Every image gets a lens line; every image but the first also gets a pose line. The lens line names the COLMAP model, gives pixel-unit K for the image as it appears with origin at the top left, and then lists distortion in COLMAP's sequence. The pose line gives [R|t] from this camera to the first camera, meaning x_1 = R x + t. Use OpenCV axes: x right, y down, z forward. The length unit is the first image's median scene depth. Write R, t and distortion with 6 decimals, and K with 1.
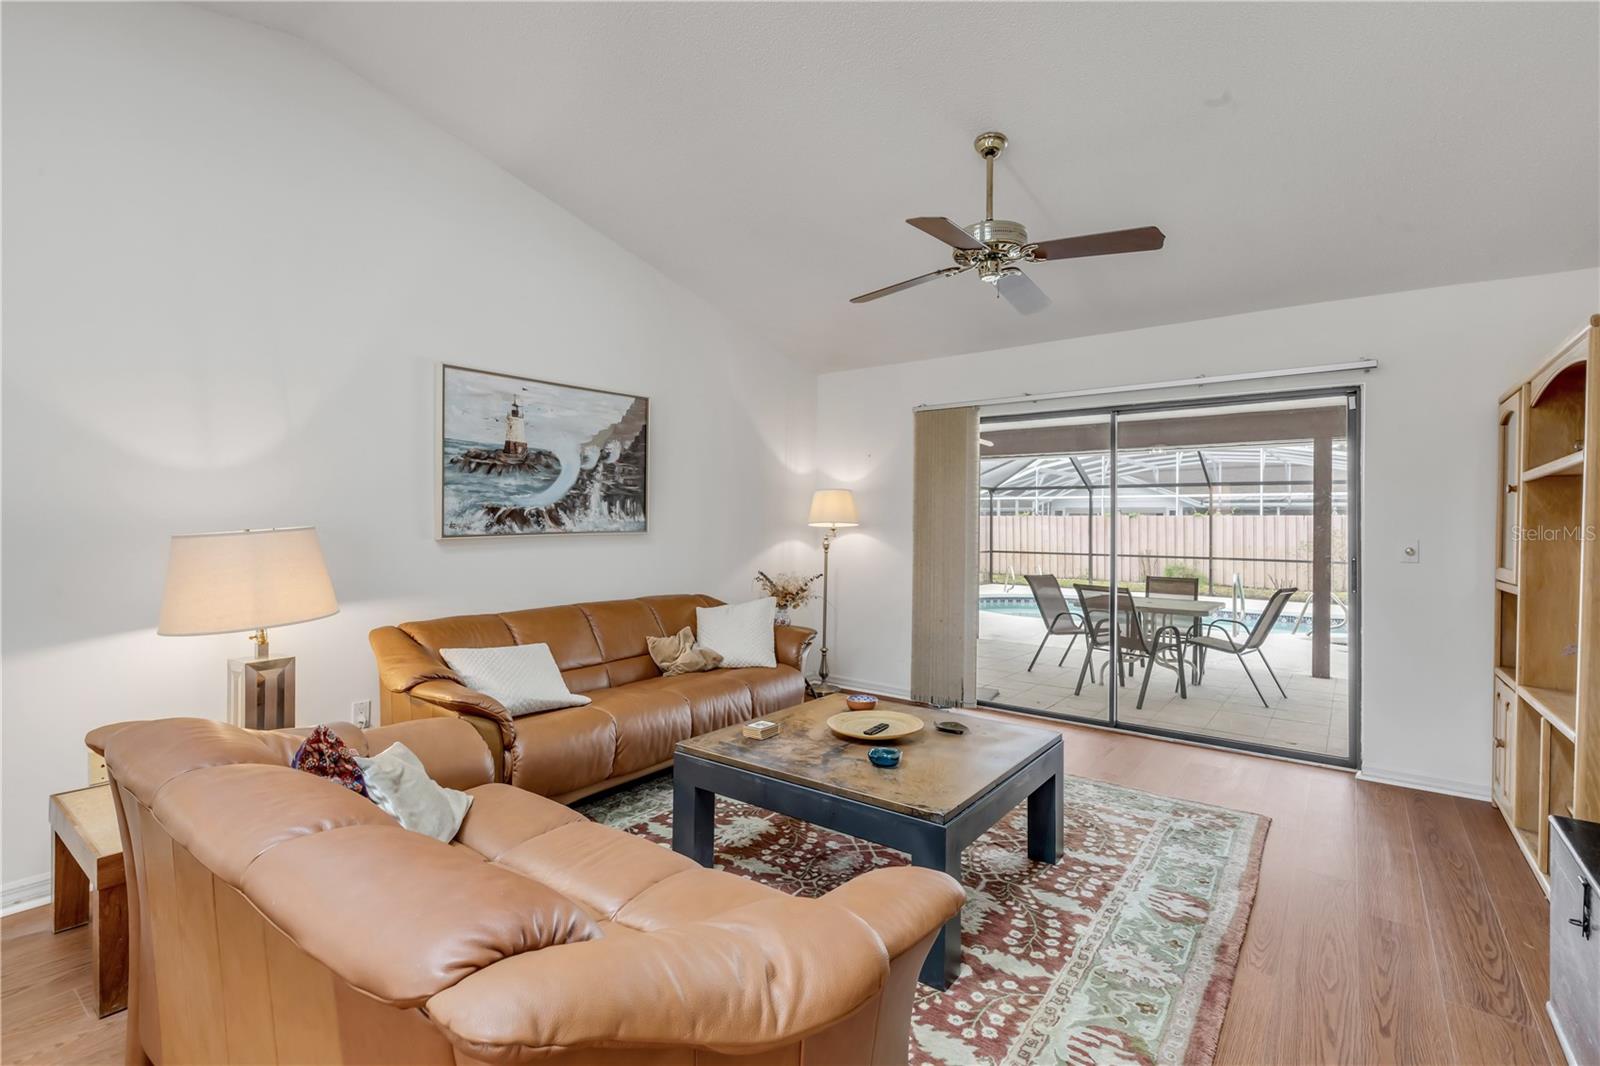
lens RADIAL K [[737.3, 0, 783.0], [0, 737.3, 526.8], [0, 0, 1]] dist [0.021583, -0.000602]
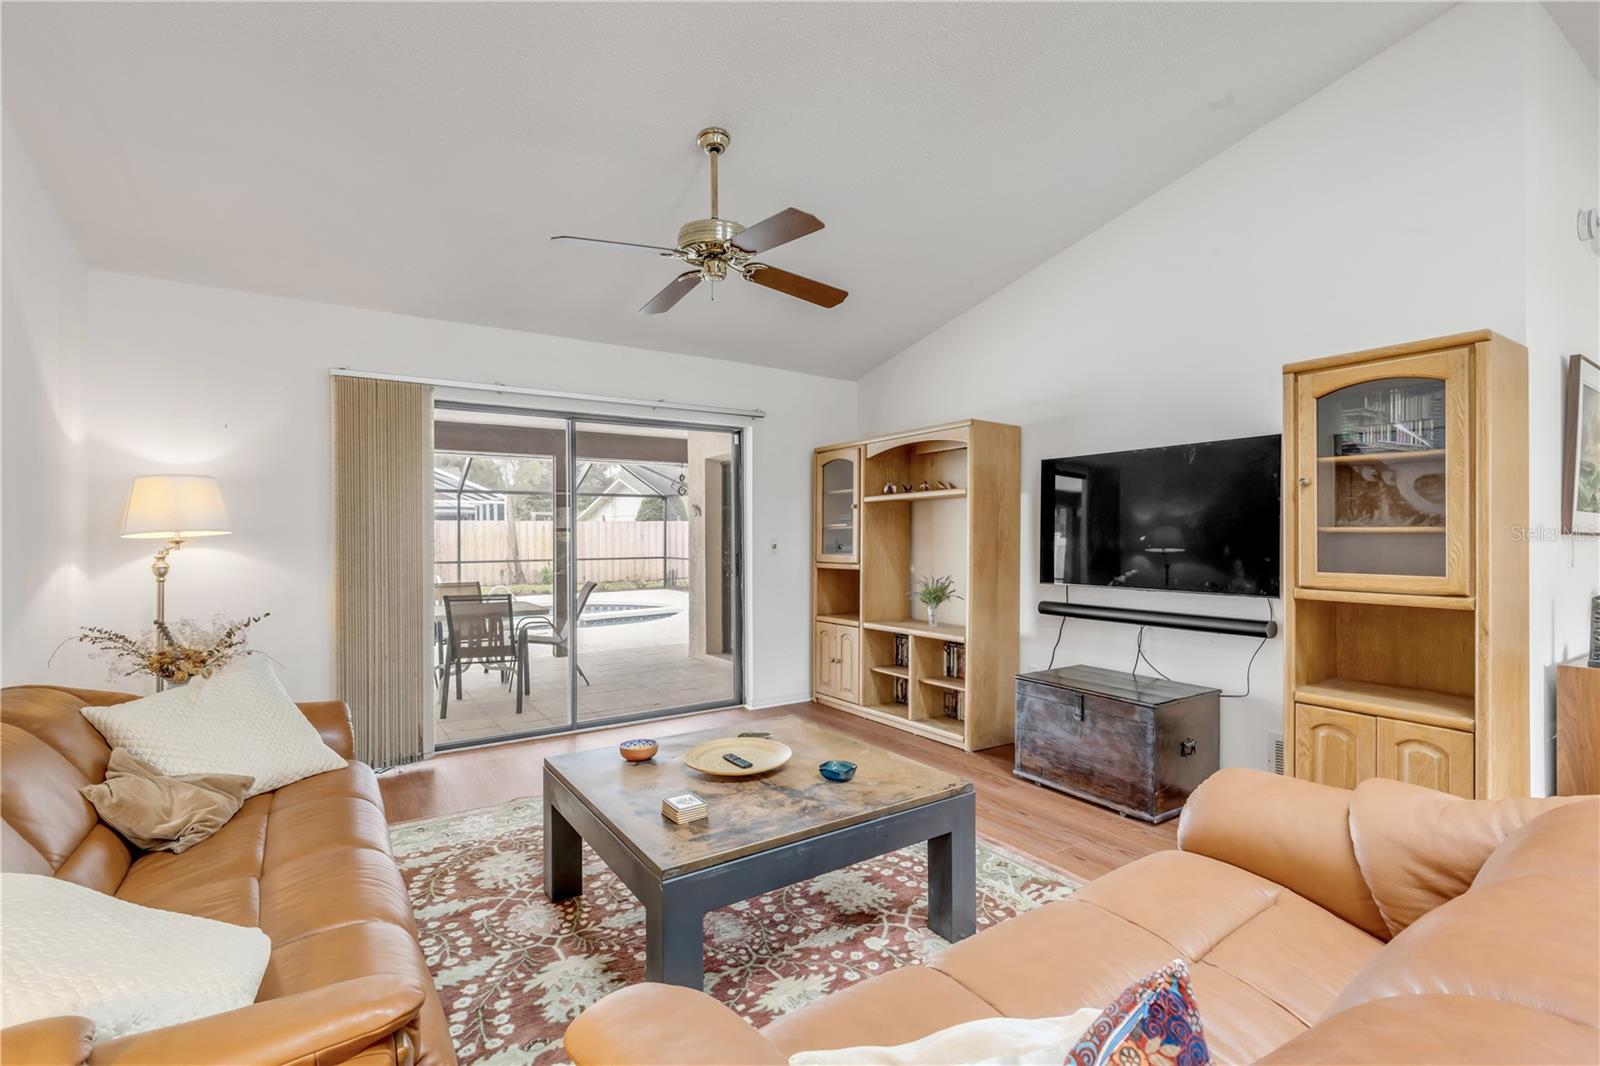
lens RADIAL K [[737.3, 0, 814.2], [0, 737.3, 537.3], [0, 0, 1]] dist [0.021583, -0.000602]
pose [[0.310043, -0.018478, 0.950543, -0.713578], [0.009003, 0.999823, 0.016499, -0.012297], [-0.950680, 0.003442, 0.310155, 0.653241]]
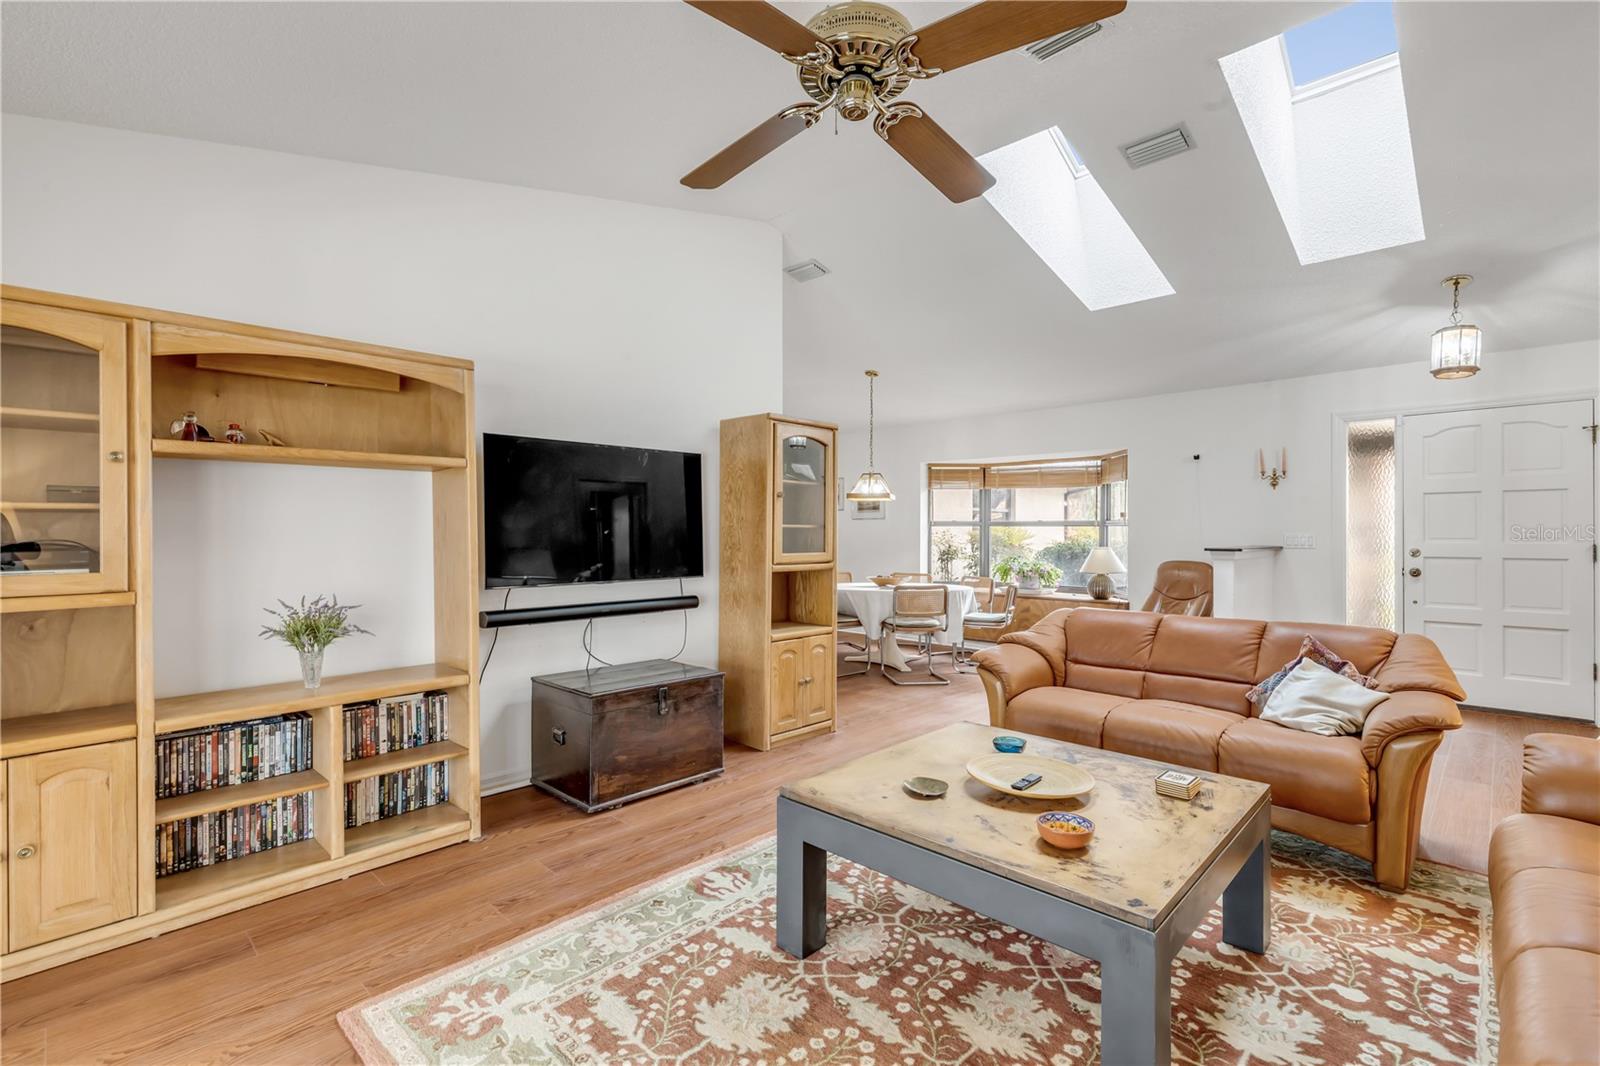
lens RADIAL K [[737.3, 0, 802.0], [0, 737.3, 535.0], [0, 0, 1]] dist [0.021583, -0.000602]
pose [[-0.994708, -0.011994, 0.102040, 0.296926], [-0.011693, 0.999925, 0.003546, 0.014839], [-0.102075, 0.002334, -0.994774, 1.883072]]
